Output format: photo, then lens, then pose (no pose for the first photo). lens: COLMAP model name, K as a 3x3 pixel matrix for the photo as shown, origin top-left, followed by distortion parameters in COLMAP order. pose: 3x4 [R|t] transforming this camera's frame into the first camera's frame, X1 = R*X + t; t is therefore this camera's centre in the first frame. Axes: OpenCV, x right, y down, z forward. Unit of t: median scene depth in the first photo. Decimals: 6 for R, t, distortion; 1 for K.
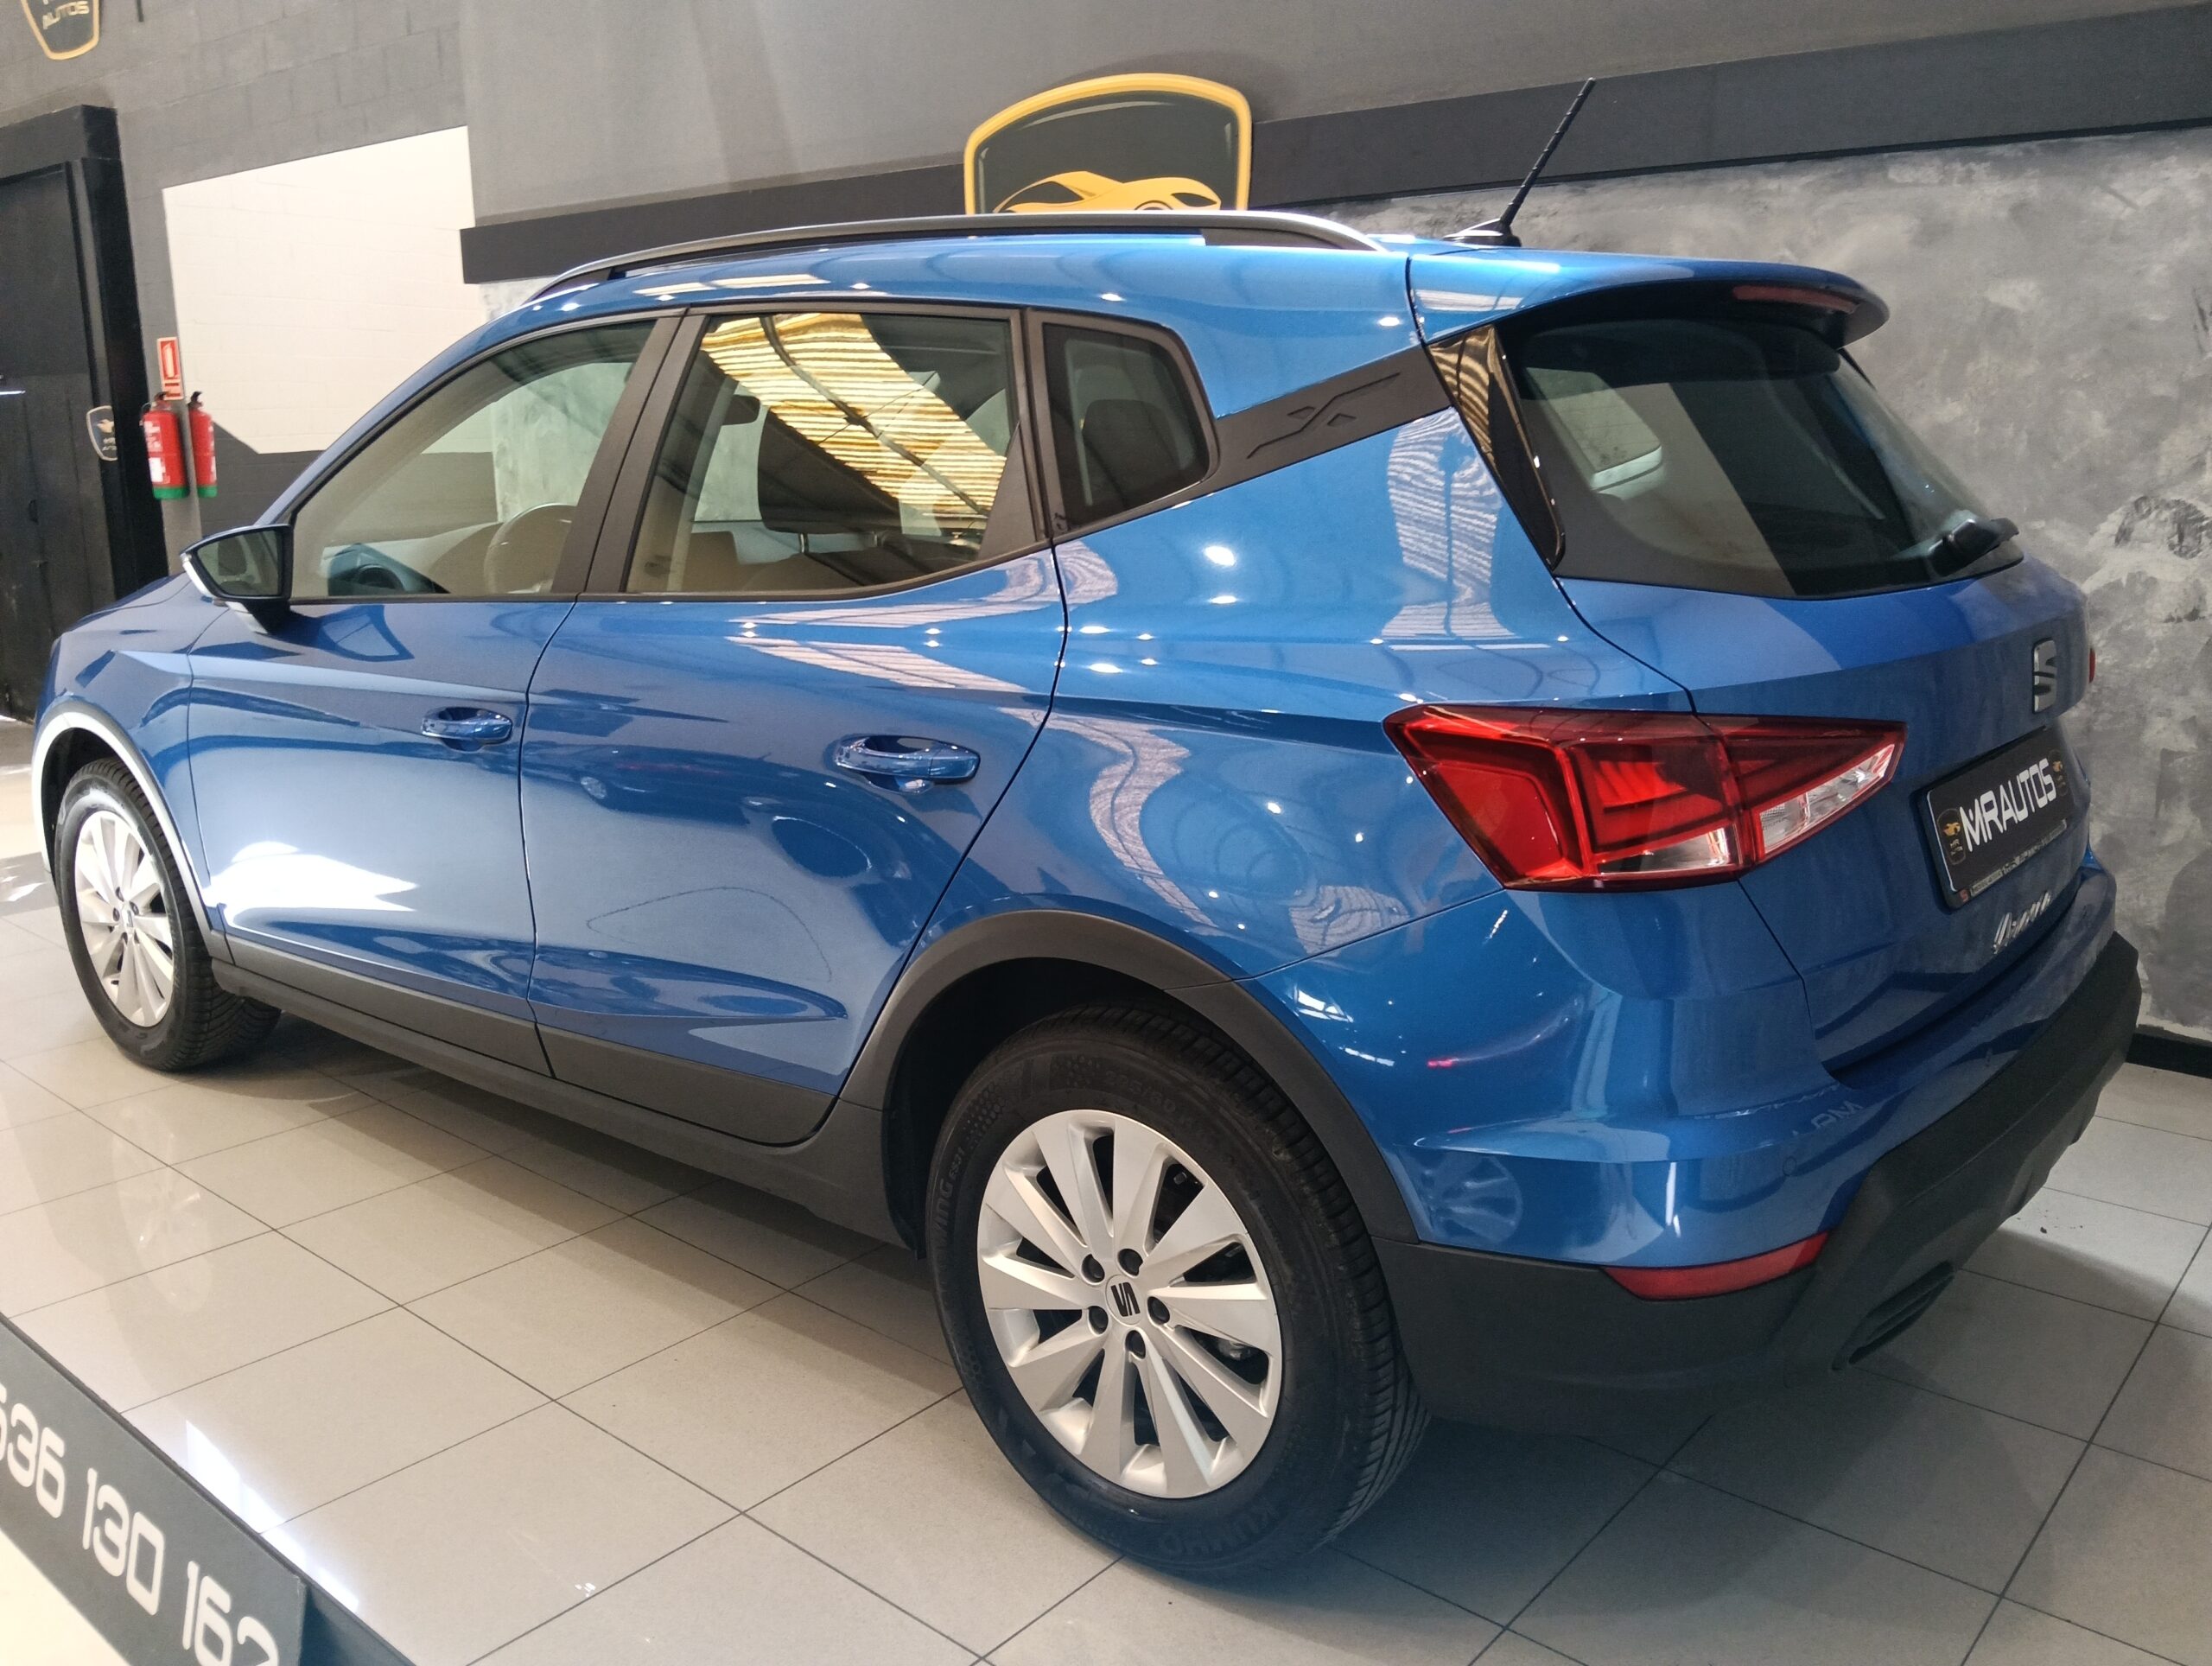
lens RADIAL K [[1783.1, 0, 1104.3], [0, 1783.1, 869.2], [0, 0, 1]] dist [0.063300, -0.128311]
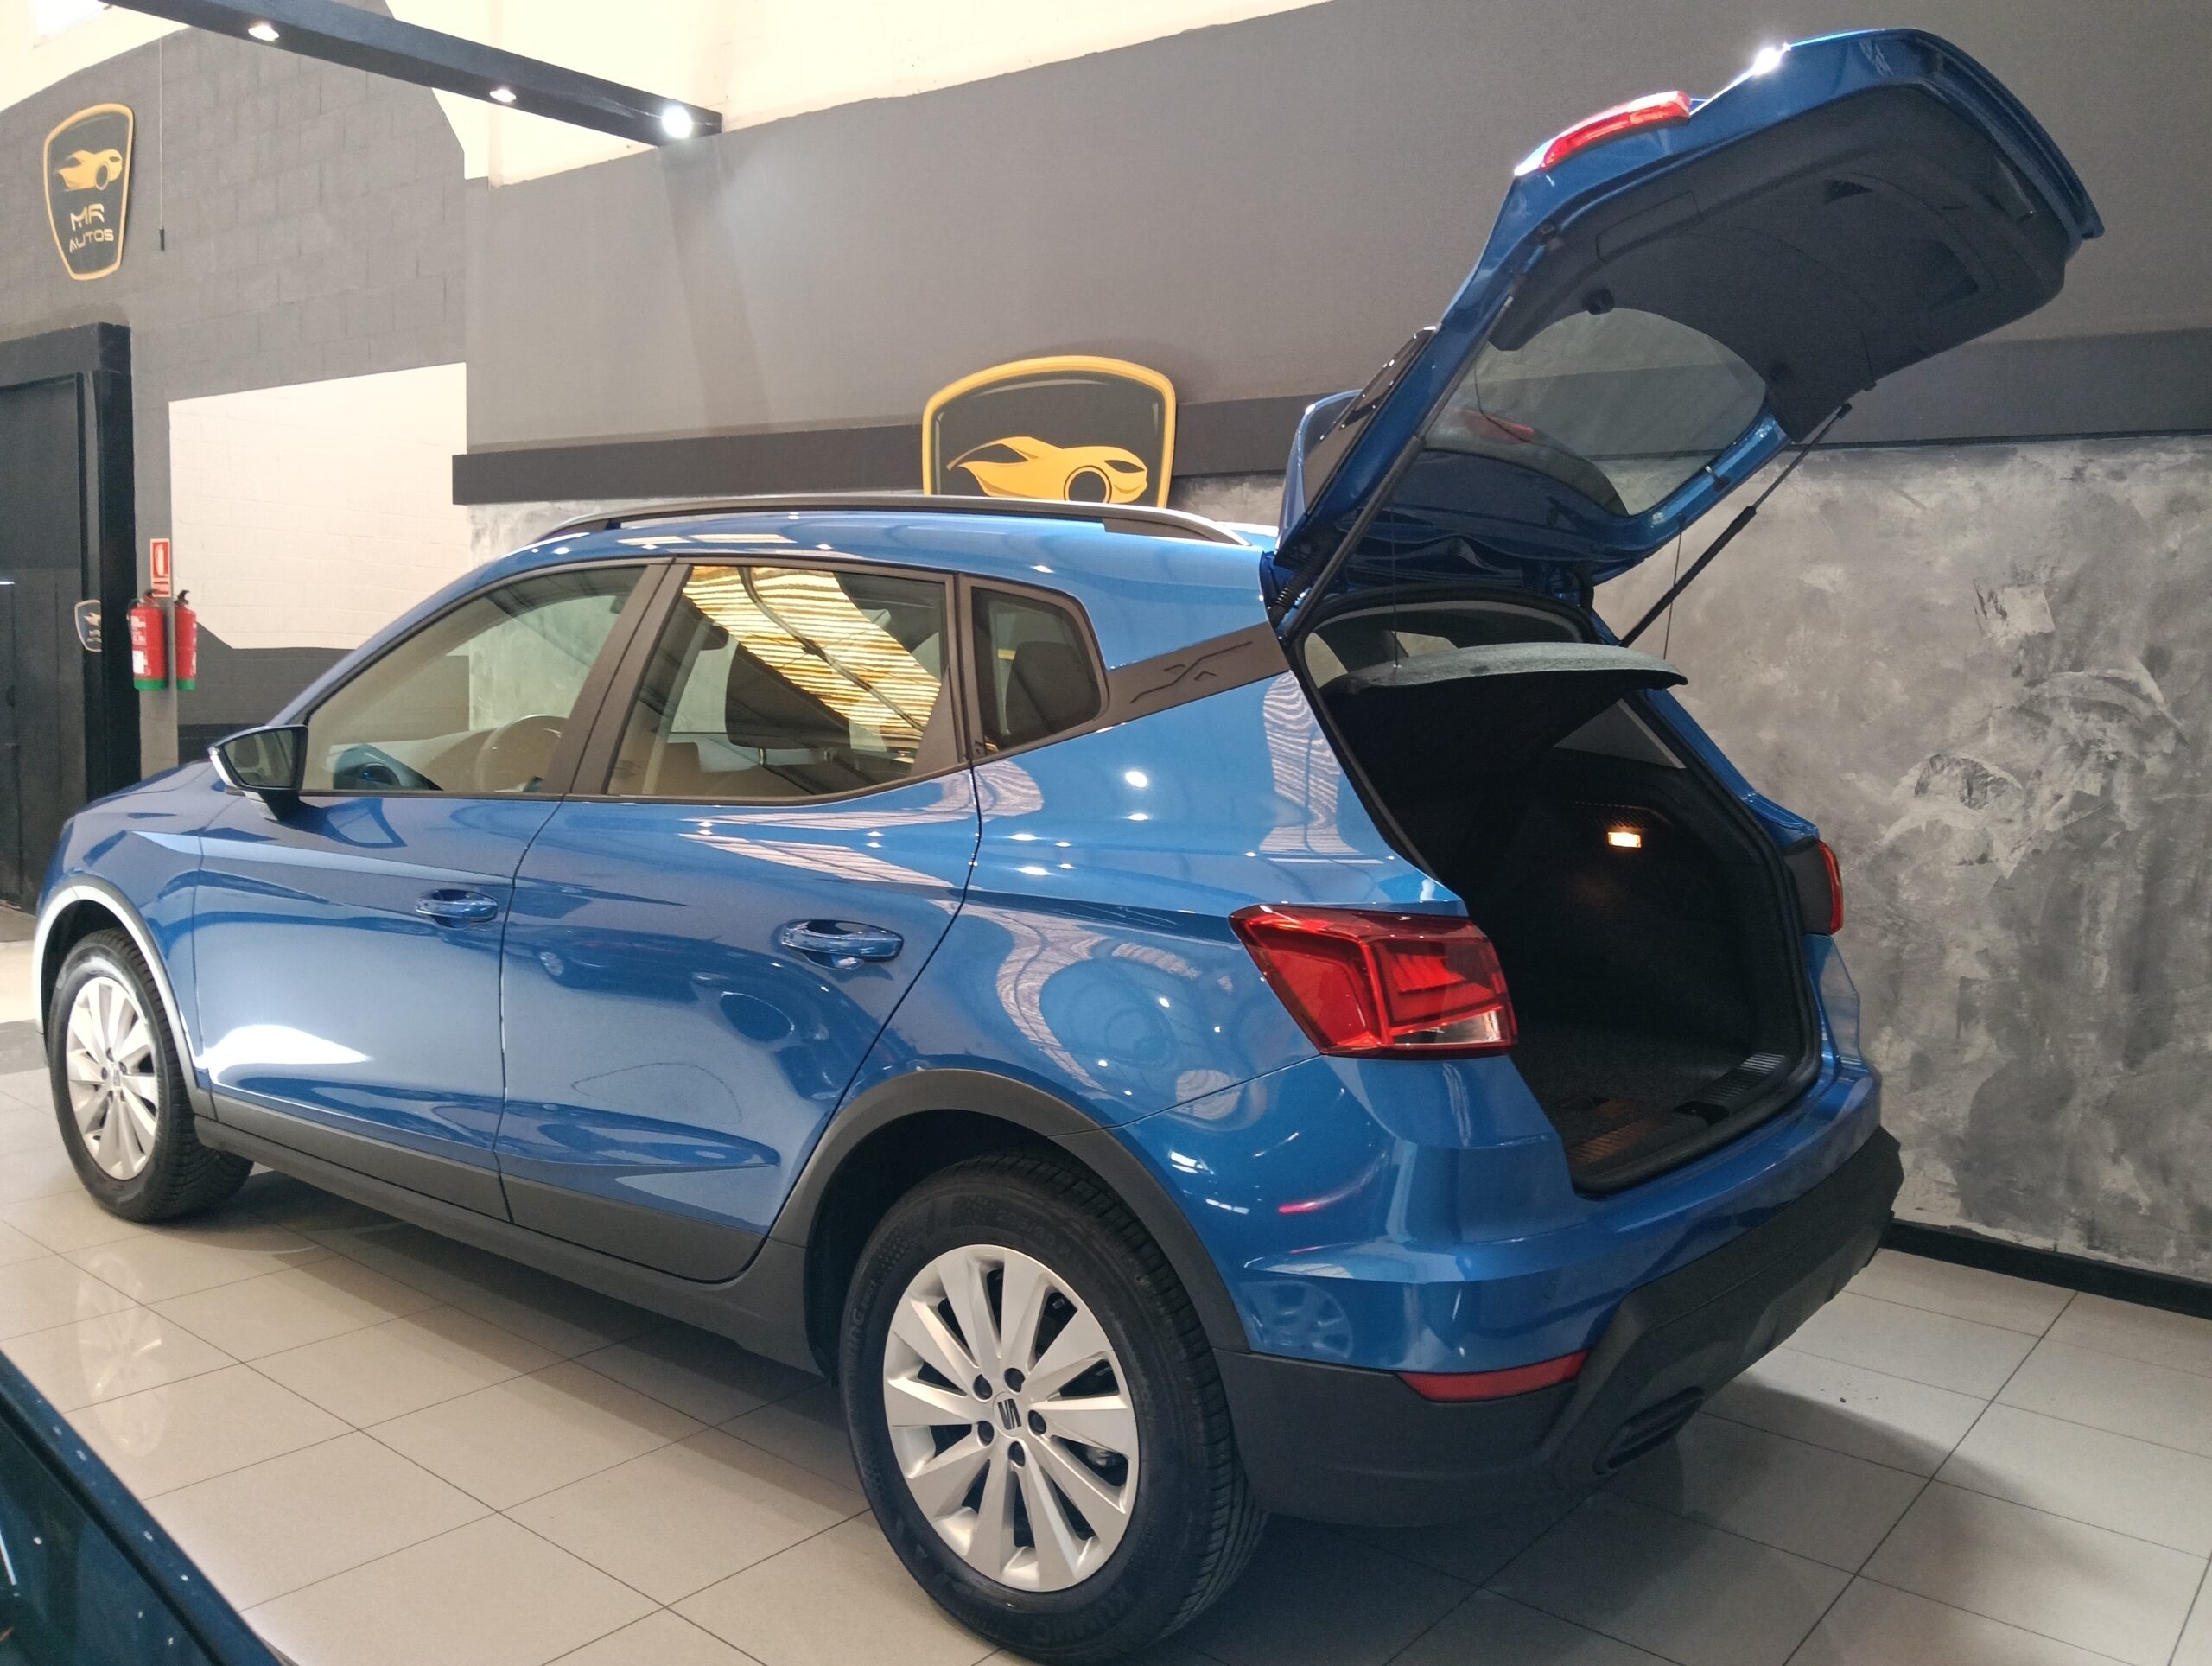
lens RADIAL K [[1778.7, 0, 1070.7], [0, 1778.7, 870.7], [0, 0, 1]] dist [0.076708, -0.185343]
pose [[0.999402, 0.032438, 0.011936, 0.016479], [-0.030799, 0.992484, -0.118432, 0.017941], [-0.015688, 0.117994, 0.992890, -0.117578]]
